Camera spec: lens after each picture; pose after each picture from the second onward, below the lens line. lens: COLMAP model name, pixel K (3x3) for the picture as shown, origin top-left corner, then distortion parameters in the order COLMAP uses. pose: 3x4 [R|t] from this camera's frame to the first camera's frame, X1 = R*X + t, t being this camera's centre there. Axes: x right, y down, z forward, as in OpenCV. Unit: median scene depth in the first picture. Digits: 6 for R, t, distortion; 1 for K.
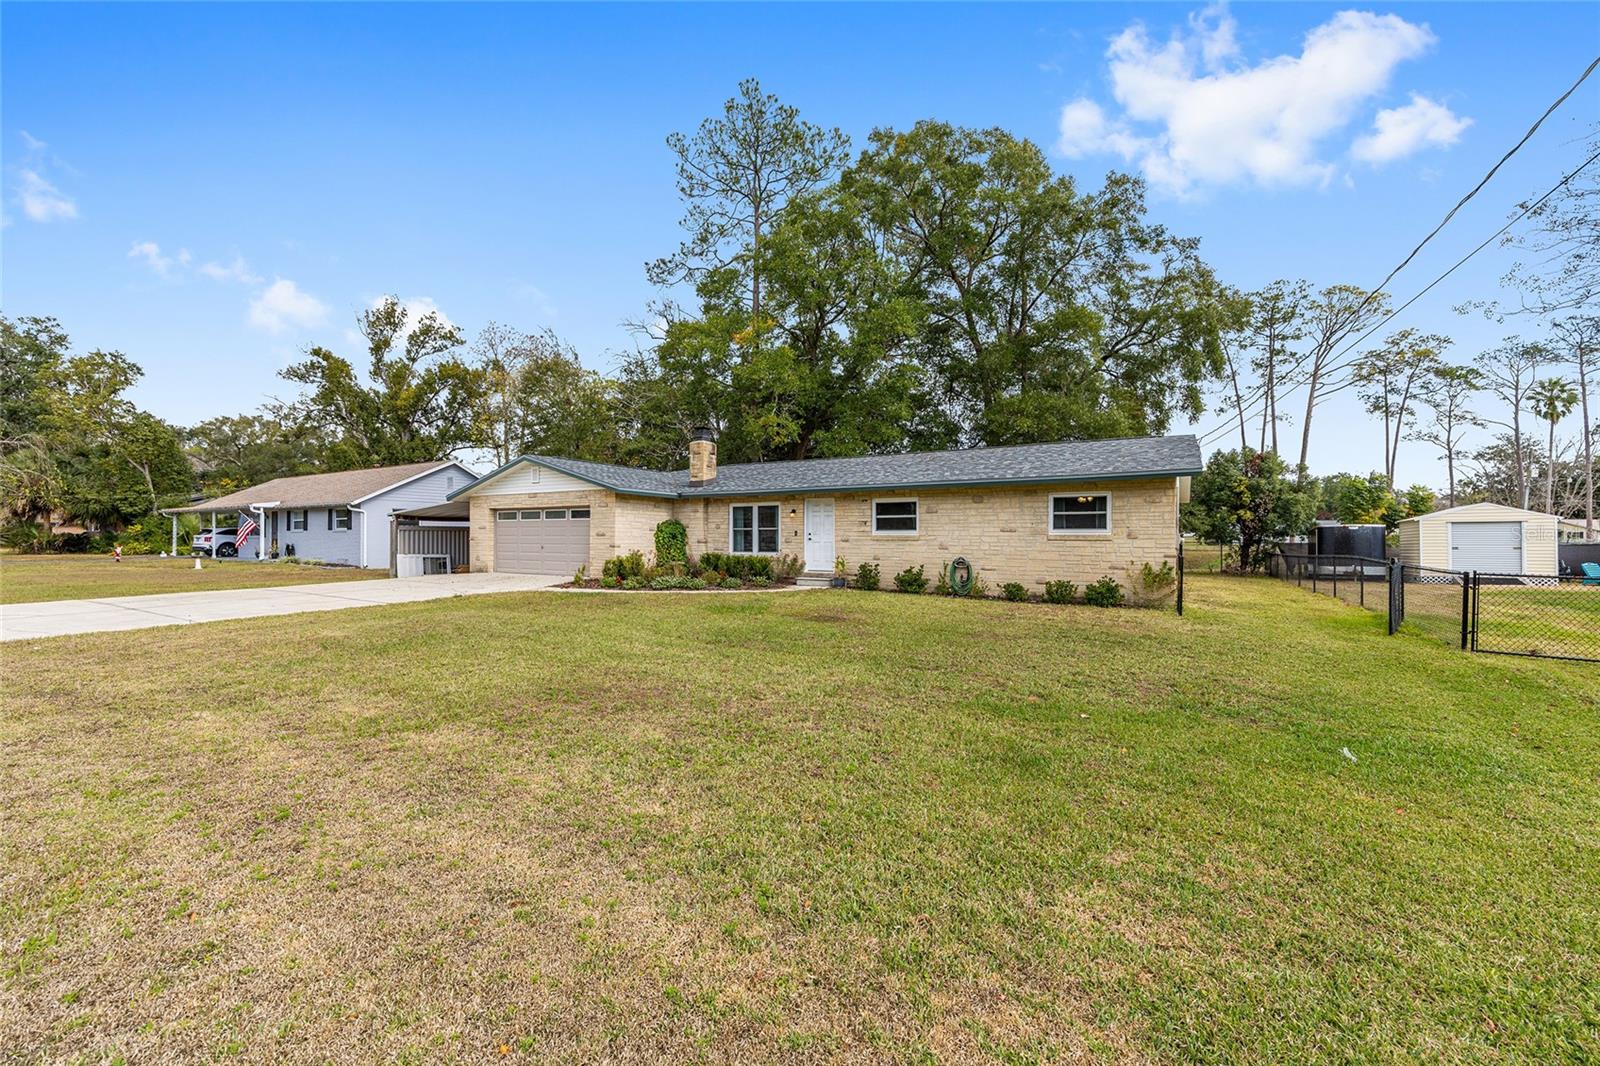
lens RADIAL K [[647.1, 0, 799.5], [0, 647.1, 544.3], [0, 0, 1]] dist [-0.004395, 0.001204]
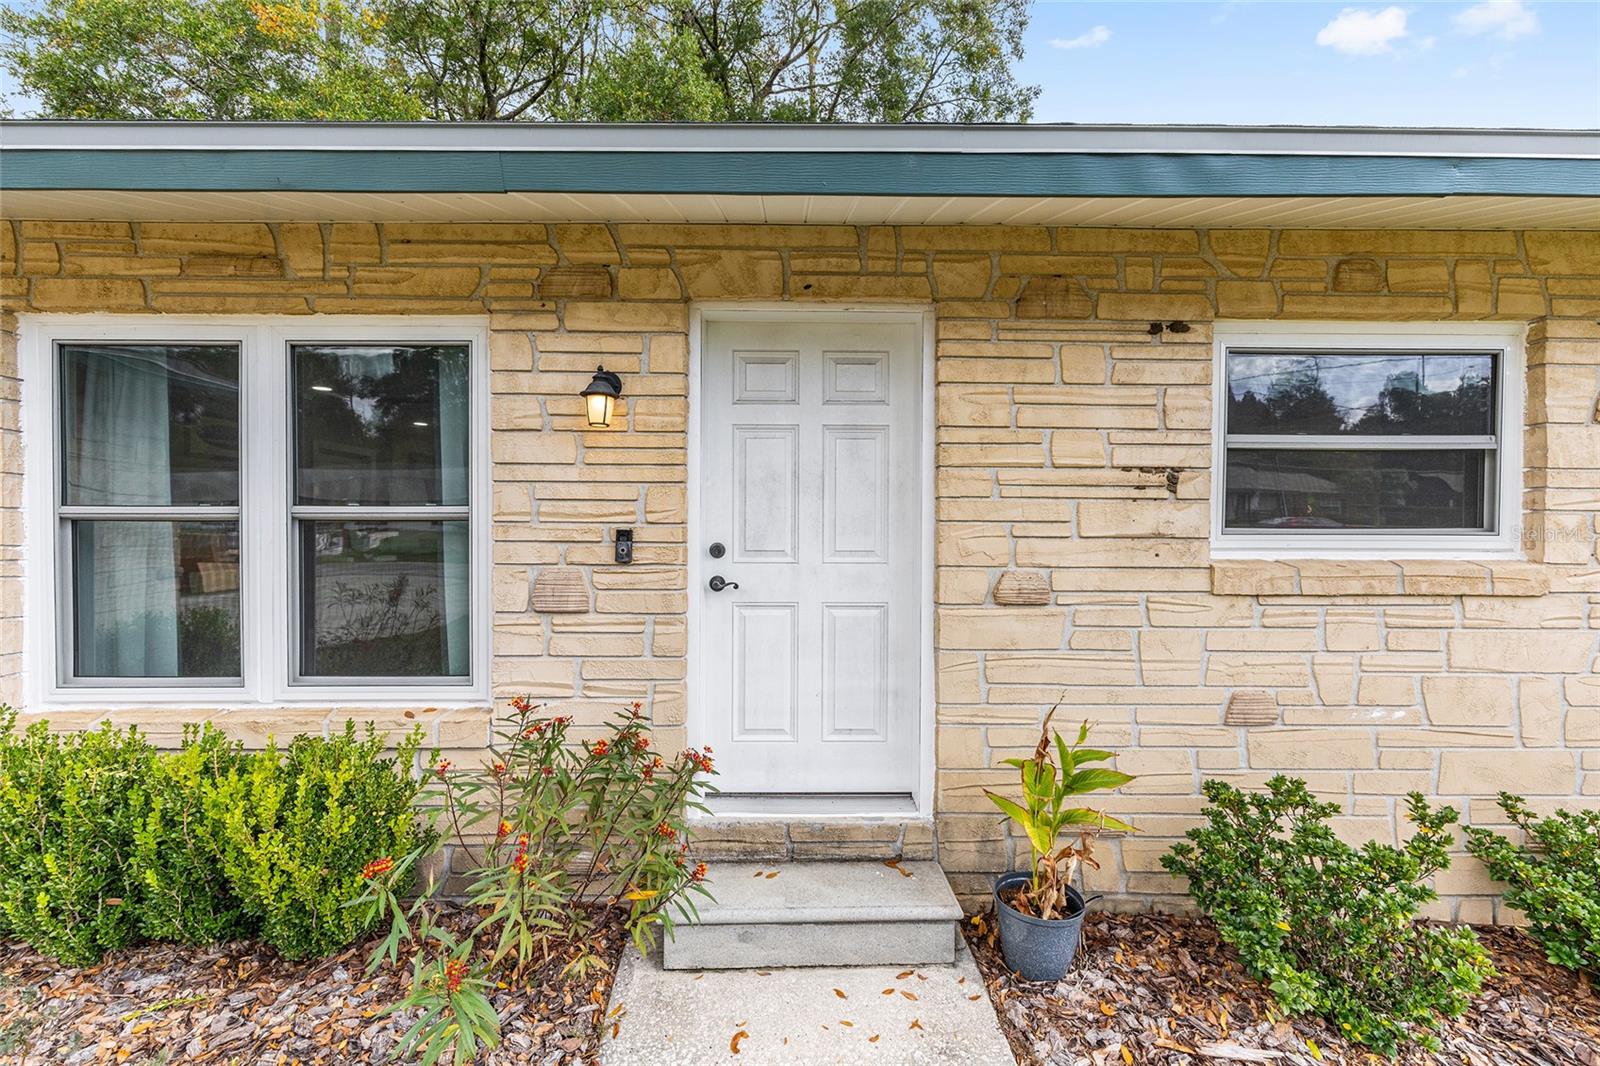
lens RADIAL K [[647.1, 0, 792.4], [0, 647.1, 539.2], [0, 0, 1]] dist [-0.004395, 0.001204]
pose [[0.856327, -0.011732, 0.516300, -0.044026], [0.002450, 0.999823, 0.018656, -0.019926], [-0.516427, -0.014711, 0.856205, 0.830758]]
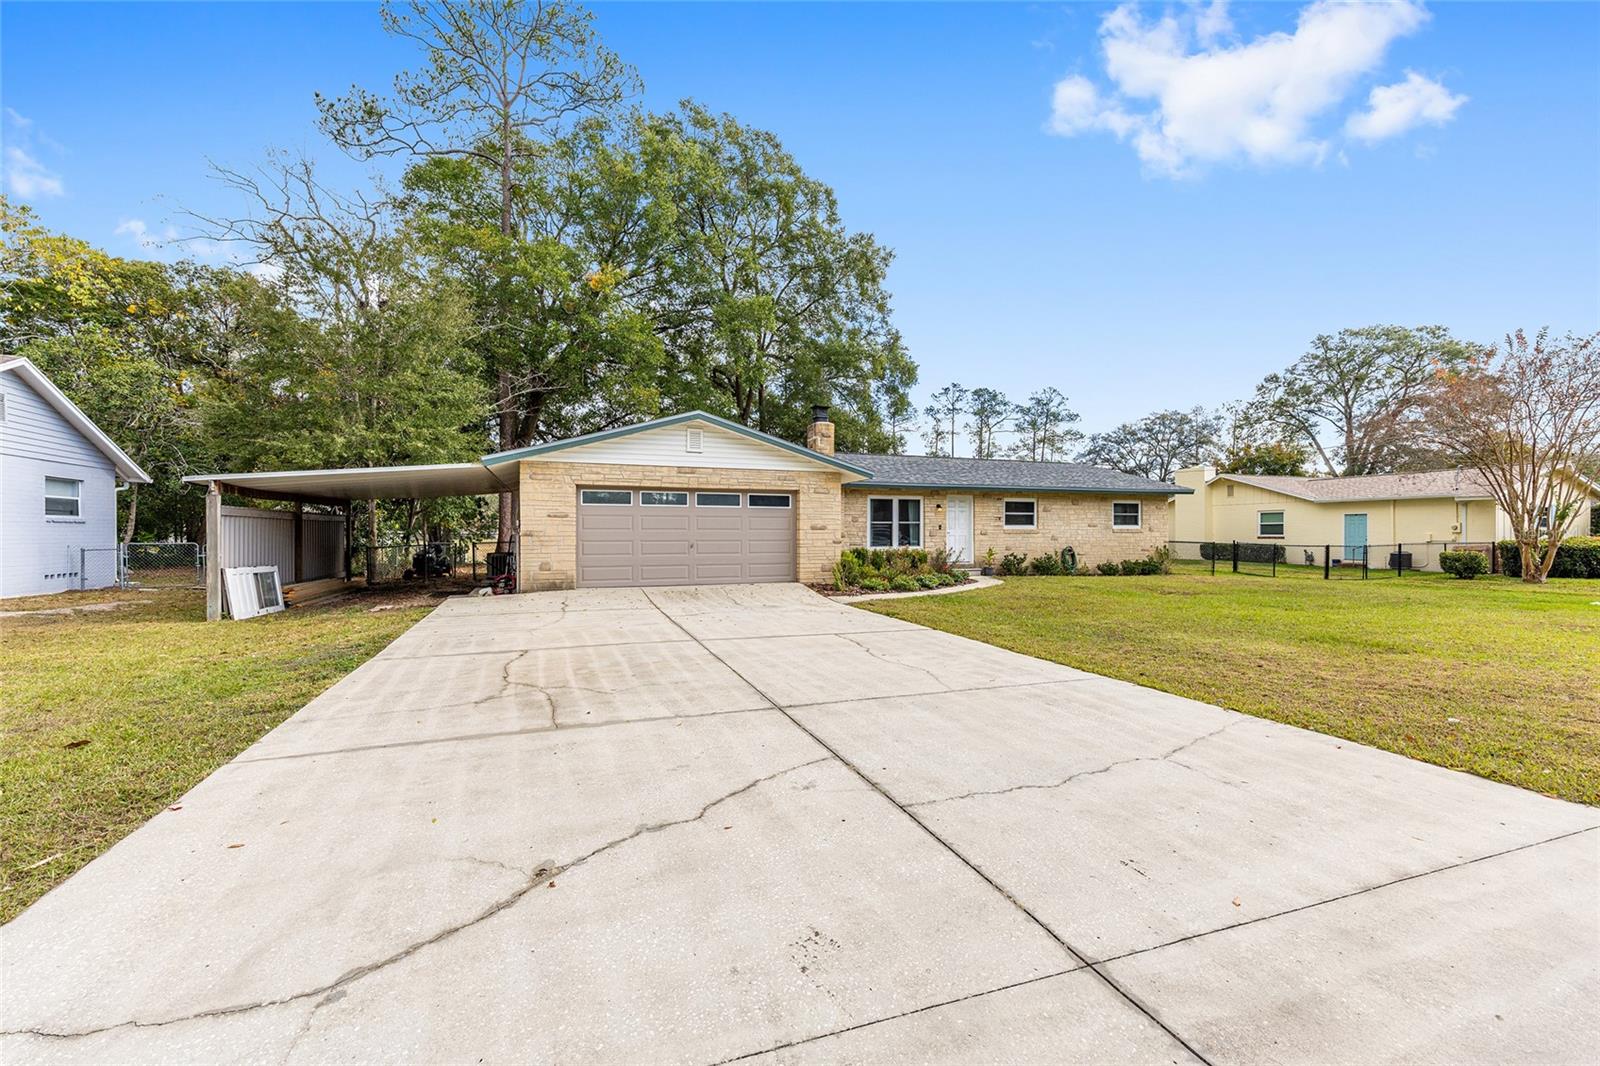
lens RADIAL K [[647.1, 0, 802.7], [0, 647.1, 534.3], [0, 0, 1]] dist [-0.004395, 0.001204]
pose [[0.617616, -0.006294, 0.786454, -0.926799], [0.008748, 0.999961, 0.001133, -0.007943], [-0.786431, 0.006180, 0.617647, 0.509217]]
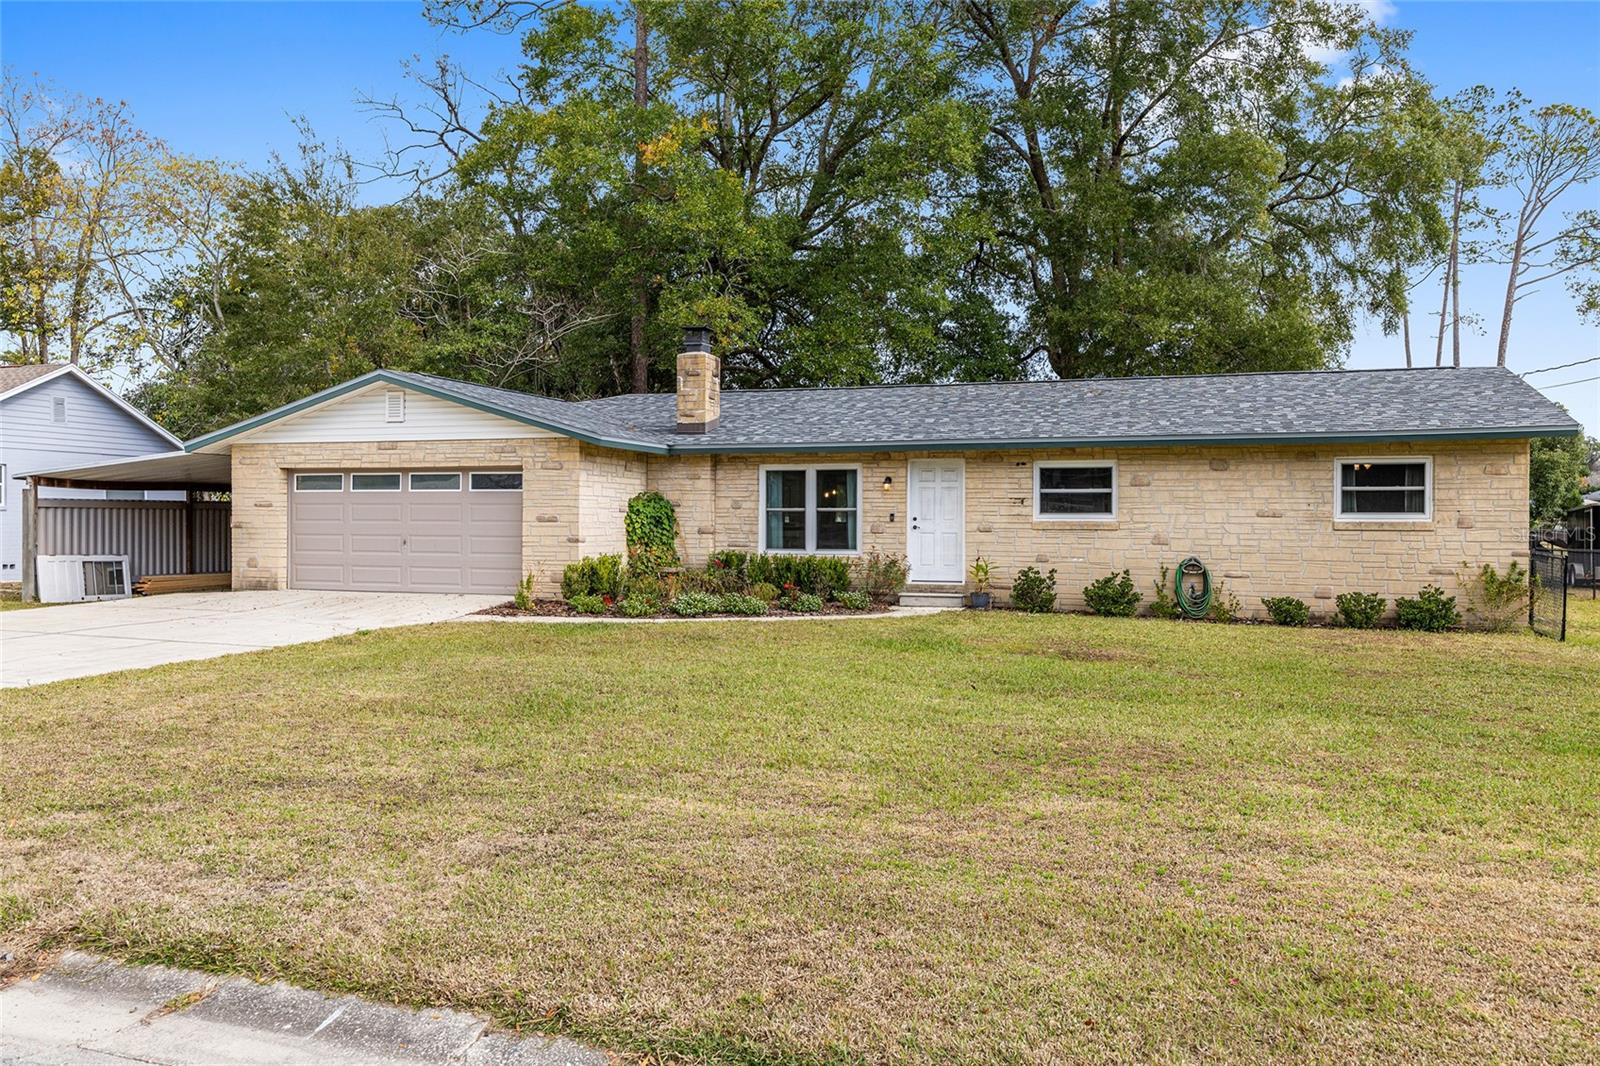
lens RADIAL K [[1271.3, 0, 794.1], [0, 1271.3, 537.5], [0, 0, 1]] dist [0.002846, 0.004885]
pose [[0.980554, -0.002025, 0.196238, -0.306387], [0.000790, 0.999979, 0.006375, -0.005879], [-0.196247, -0.006096, 0.980536, -0.107502]]
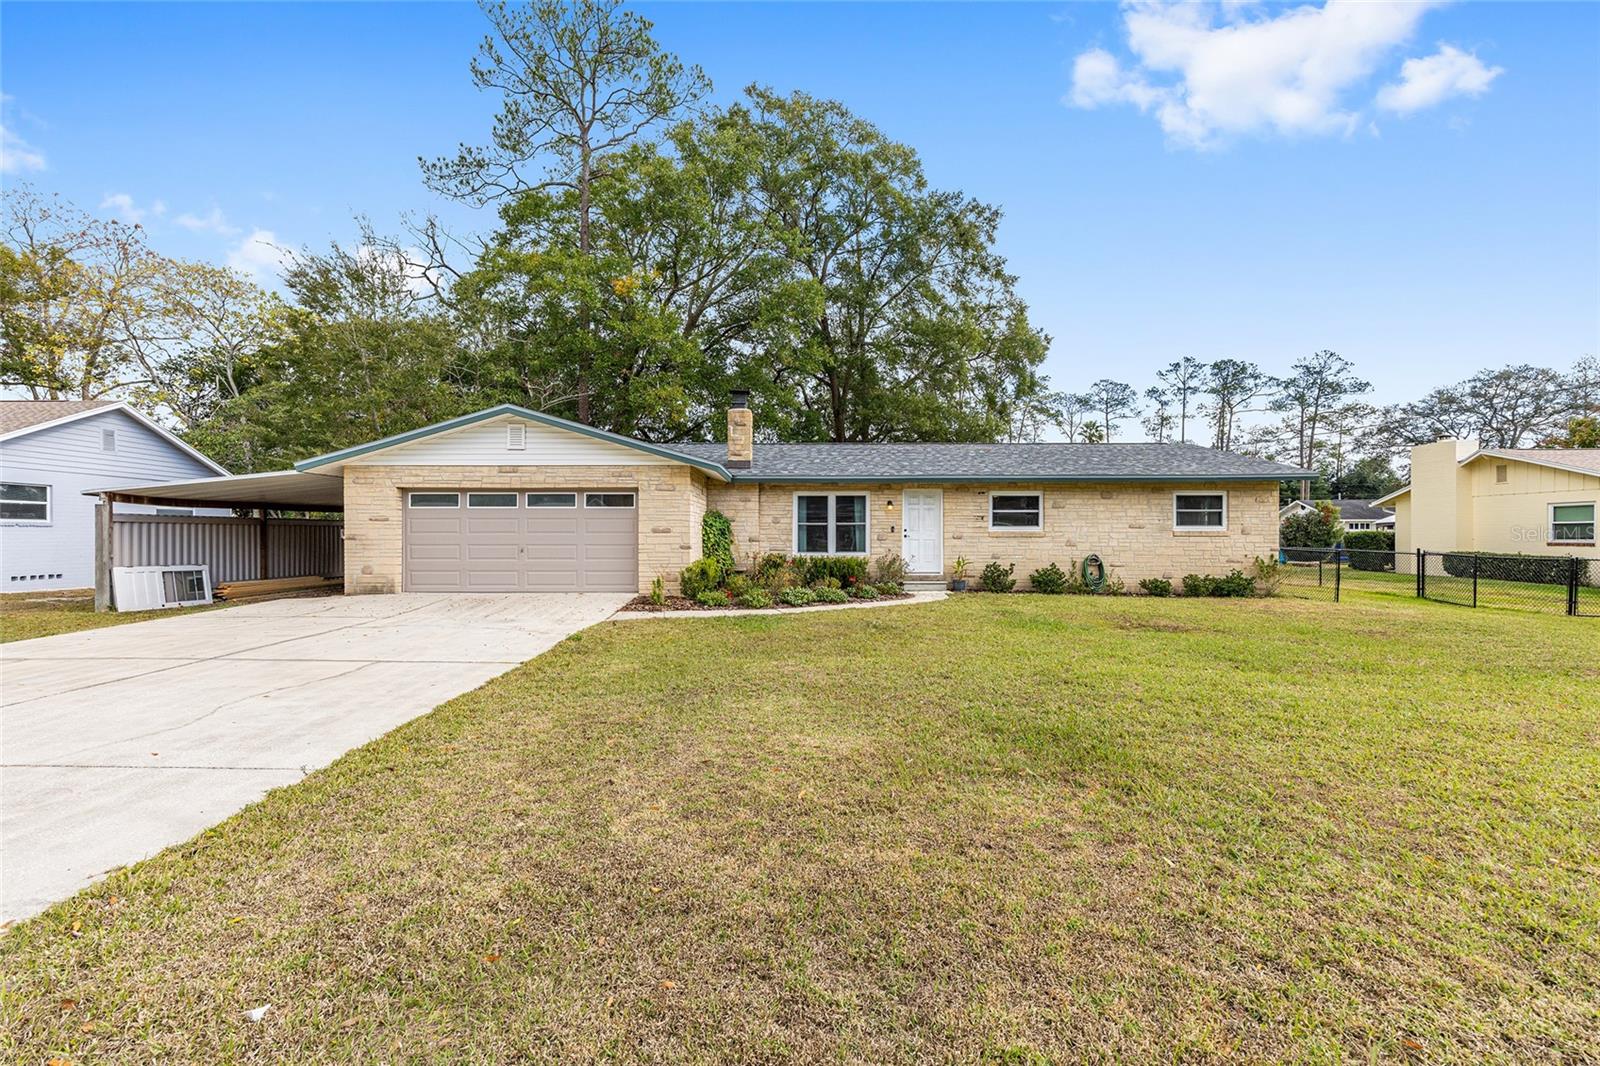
lens RADIAL K [[647.1, 0, 798.2], [0, 647.1, 538.8], [0, 0, 1]] dist [-0.004395, 0.001204]
pose [[0.858209, -0.007258, 0.513249, -0.524094], [0.006930, 0.999973, 0.002553, -0.007022], [-0.513254, 0.001366, 0.858236, 0.325234]]
